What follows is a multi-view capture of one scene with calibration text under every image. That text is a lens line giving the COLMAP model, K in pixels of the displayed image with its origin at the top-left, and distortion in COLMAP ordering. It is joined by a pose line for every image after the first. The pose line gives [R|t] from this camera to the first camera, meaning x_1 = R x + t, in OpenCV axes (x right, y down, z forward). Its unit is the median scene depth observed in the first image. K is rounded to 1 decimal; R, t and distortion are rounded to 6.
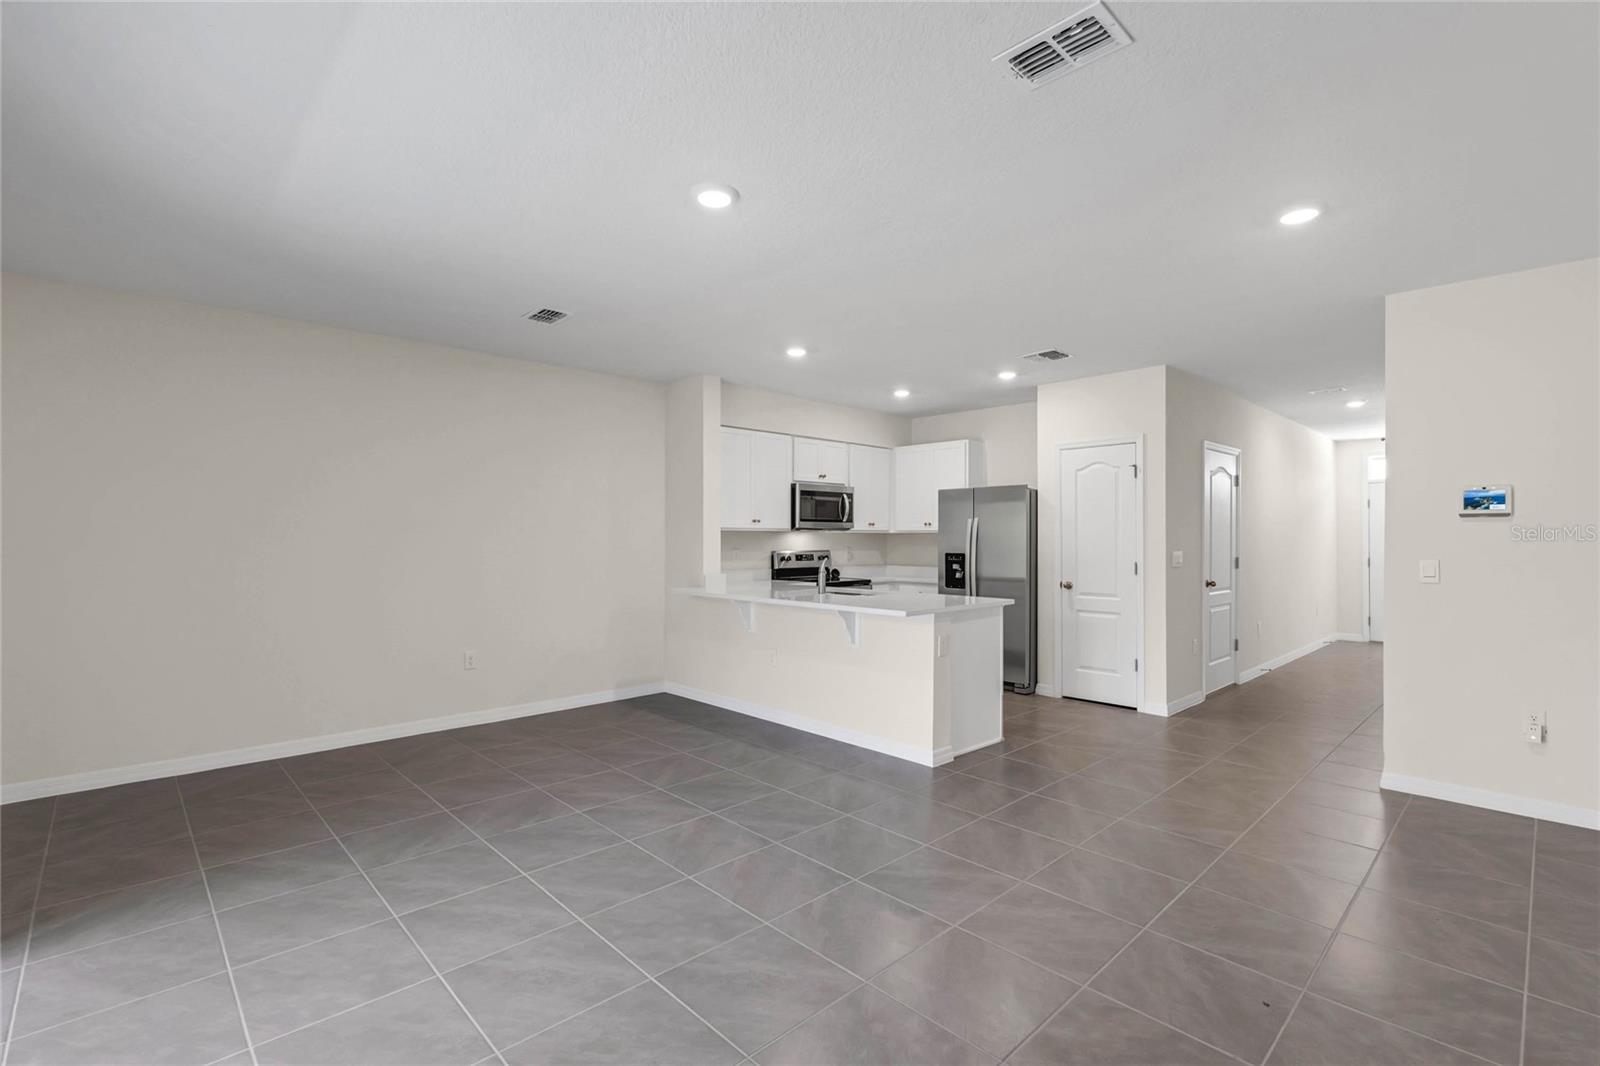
lens RADIAL K [[658.7, 0, 757.2], [0, 658.7, 536.2], [0, 0, 1]] dist [-0.001941, -0.000065]
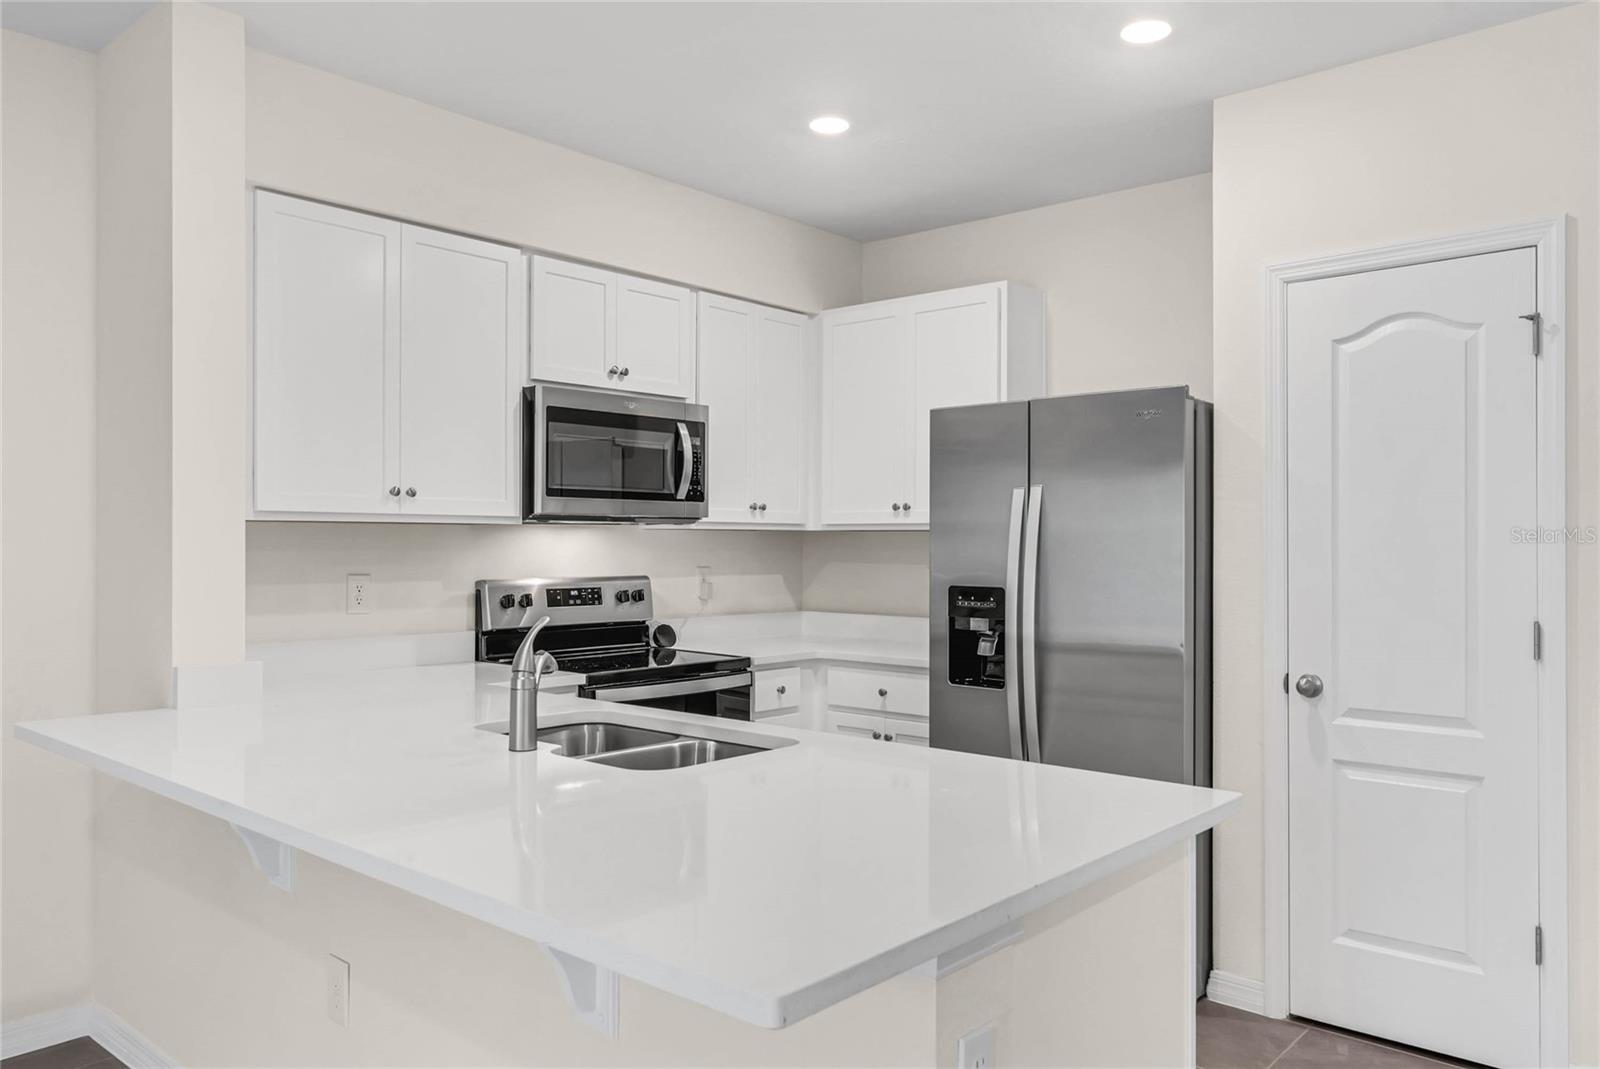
lens RADIAL K [[1147.5, 0, 800.0], [0, 1147.5, 534.5], [0, 0, 1]] dist [0.002578, -0.000894]
pose [[0.986806, 0.001256, 0.161905, 0.106635], [-0.000633, 0.999992, -0.003898, 0.000322], [-0.161909, 0.003744, 0.986799, 0.405598]]
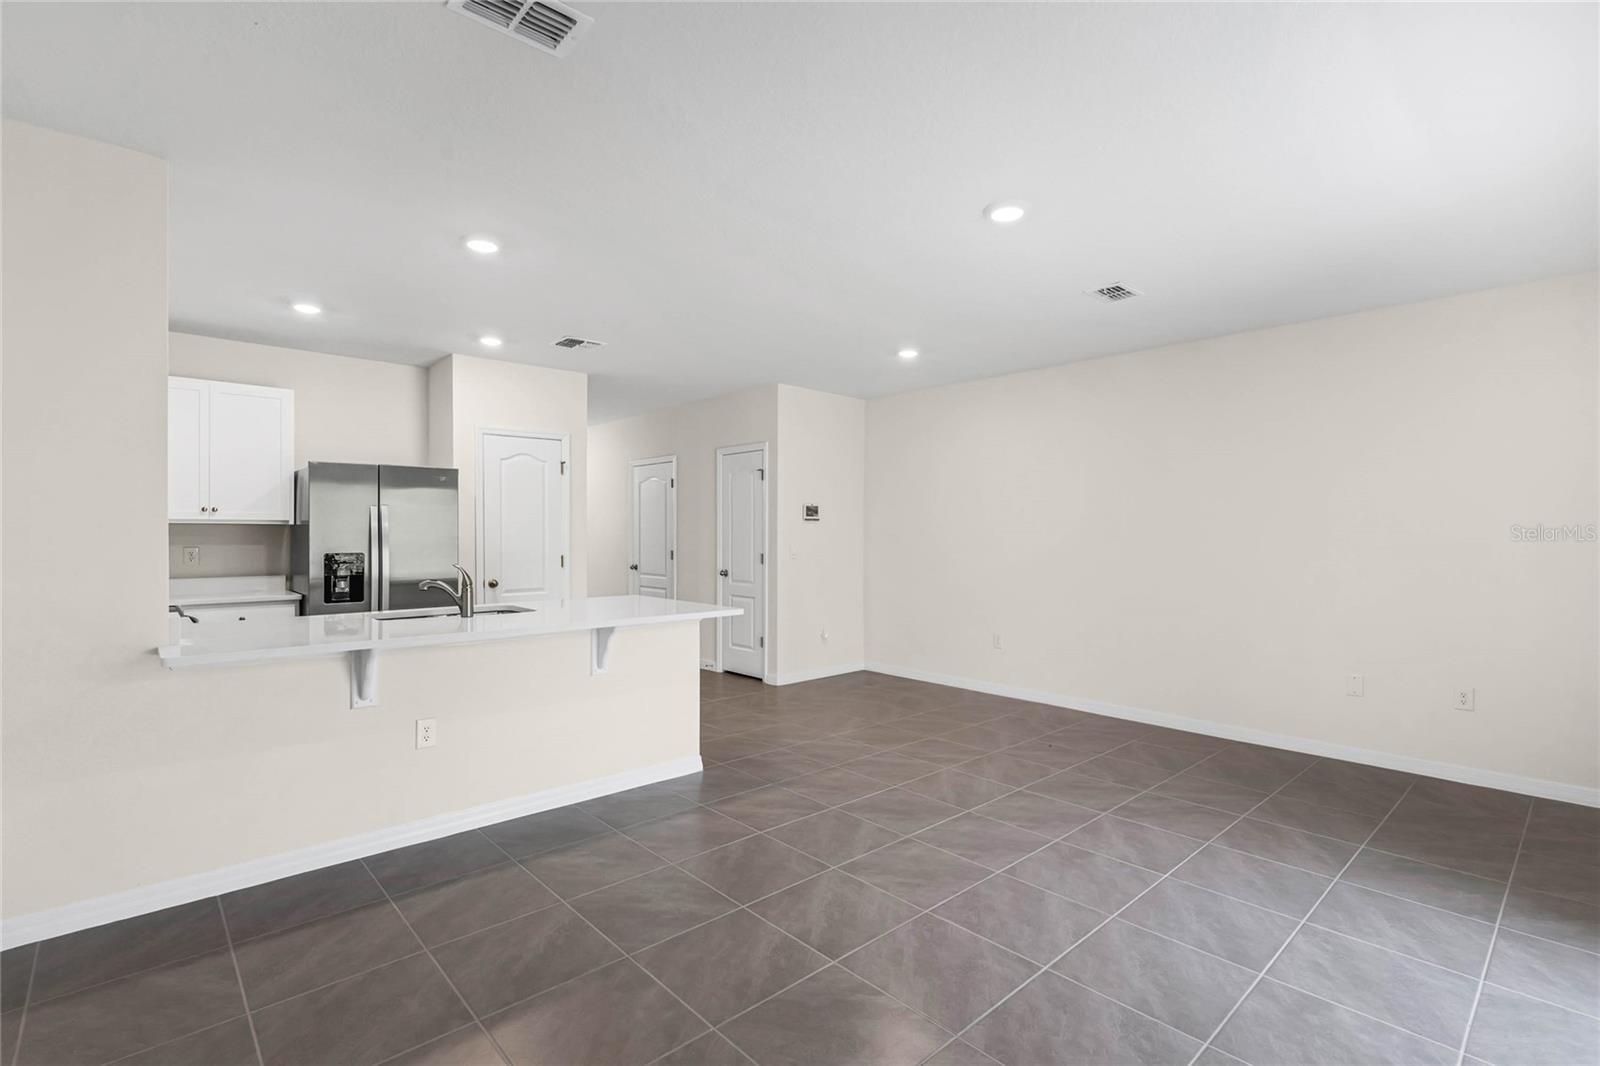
lens RADIAL K [[805.5, 0, 711.1], [0, 805.5, 533.9], [0, 0, 1]] dist [-0.002018, 0.000217]
pose [[0.045841, -0.005054, 0.998936, -0.548109], [-0.005033, 0.999973, 0.005290, -0.001619], [-0.998936, -0.005270, 0.045814, 0.561675]]
